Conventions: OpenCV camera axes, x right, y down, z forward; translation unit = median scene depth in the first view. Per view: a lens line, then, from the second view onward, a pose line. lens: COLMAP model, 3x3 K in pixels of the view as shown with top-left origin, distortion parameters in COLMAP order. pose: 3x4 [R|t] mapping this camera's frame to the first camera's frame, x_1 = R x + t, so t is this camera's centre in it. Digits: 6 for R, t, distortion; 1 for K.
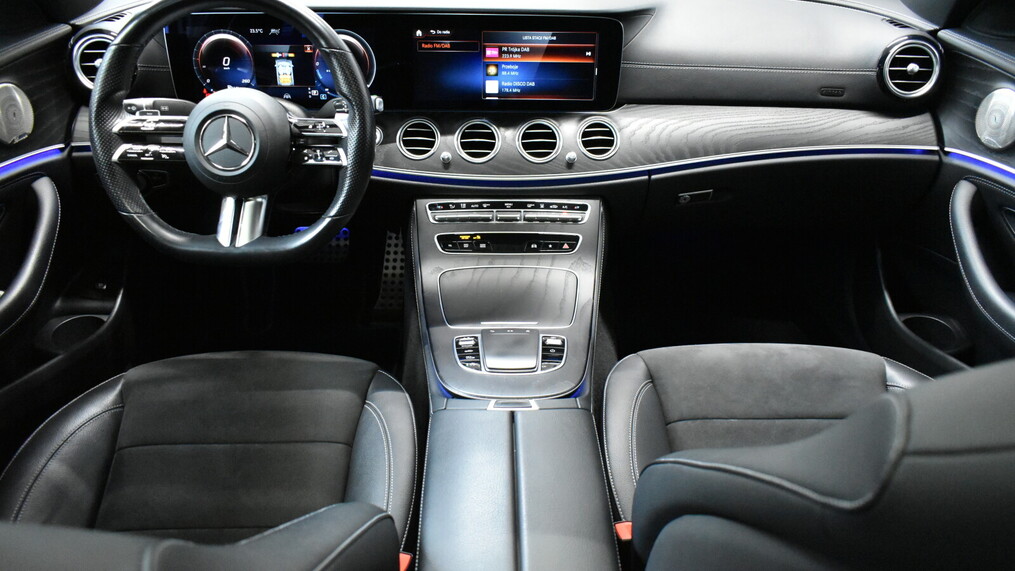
lens RADIAL K [[746.9, 0, 504.8], [0, 746.9, 286.6], [0, 0, 1]] dist [-0.042930, 0.000875]
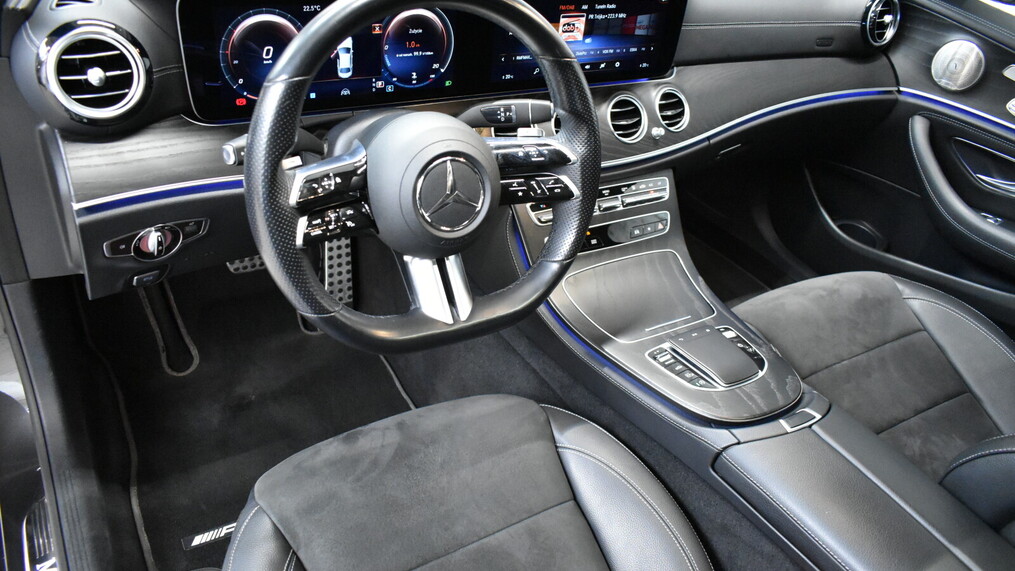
lens RADIAL K [[746.9, 0, 507.7], [0, 746.9, 282.1], [0, 0, 1]] dist [-0.042930, 0.000875]
pose [[0.866549, -0.207431, 0.453944, -0.543344], [0.132446, 0.972504, 0.191557, -0.194695], [-0.481197, -0.105870, 0.870196, 0.244586]]
